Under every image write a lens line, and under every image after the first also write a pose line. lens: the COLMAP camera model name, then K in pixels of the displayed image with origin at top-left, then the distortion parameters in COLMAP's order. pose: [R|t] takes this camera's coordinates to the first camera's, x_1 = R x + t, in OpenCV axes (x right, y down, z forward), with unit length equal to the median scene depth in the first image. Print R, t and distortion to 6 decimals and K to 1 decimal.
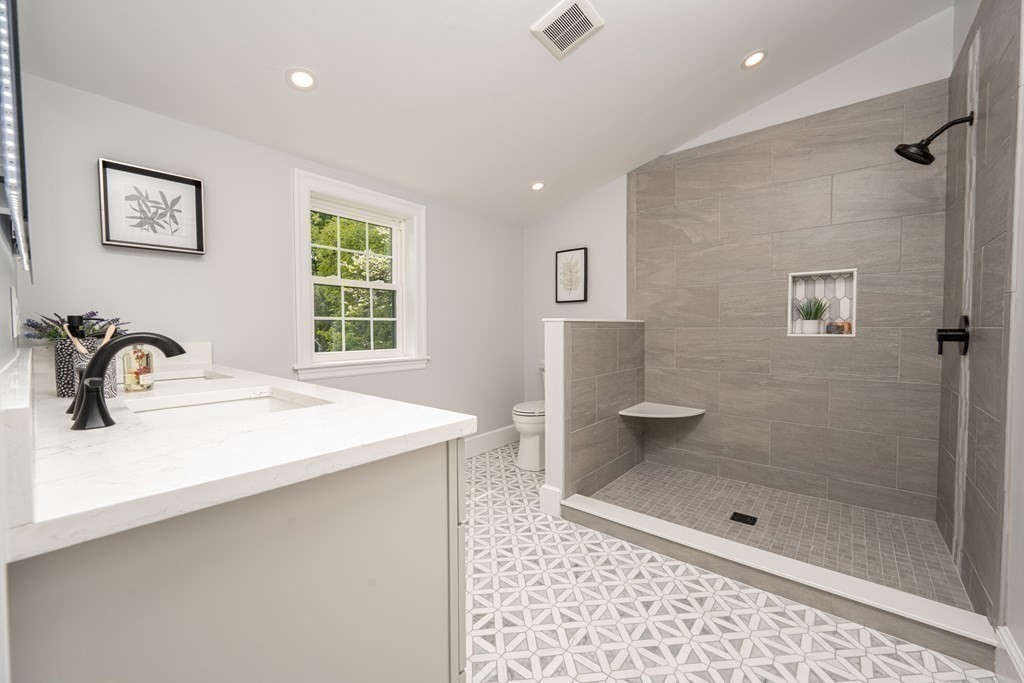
lens RADIAL K [[404.5, 0, 514.8], [0, 404.5, 339.6], [0, 0, 1]] dist [0.002091, 0.000220]
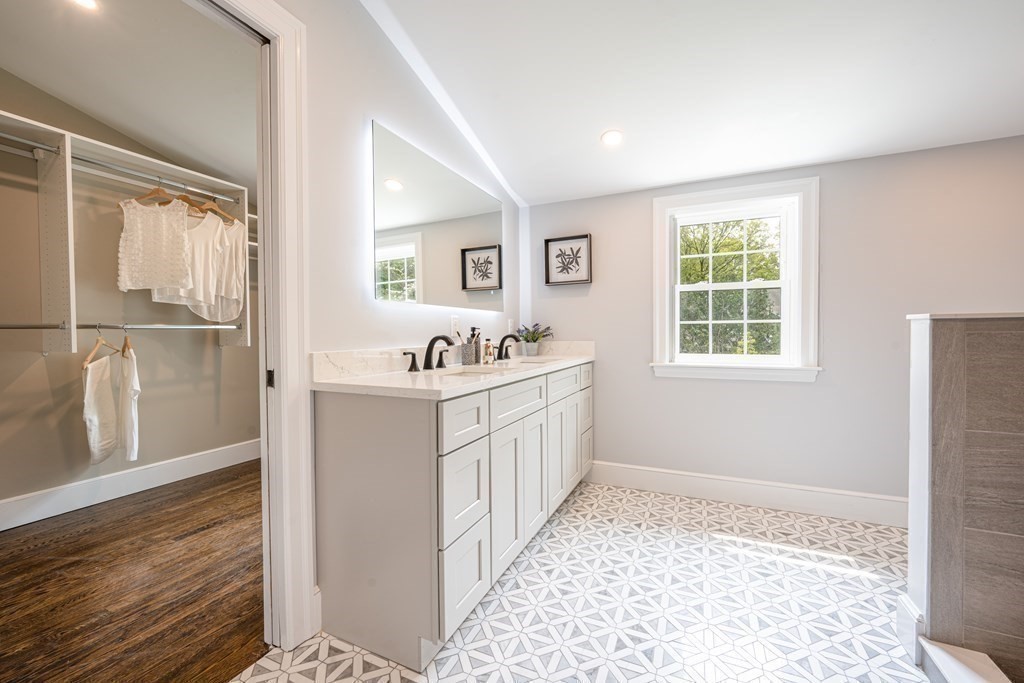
lens RADIAL K [[404.5, 0, 515.2], [0, 404.5, 340.6], [0, 0, 1]] dist [0.002091, 0.000220]
pose [[0.261170, 0.019287, -0.965100, 0.535063], [-0.022580, 0.999649, 0.013867, -0.010175], [0.965029, 0.018170, 0.261514, 0.313513]]
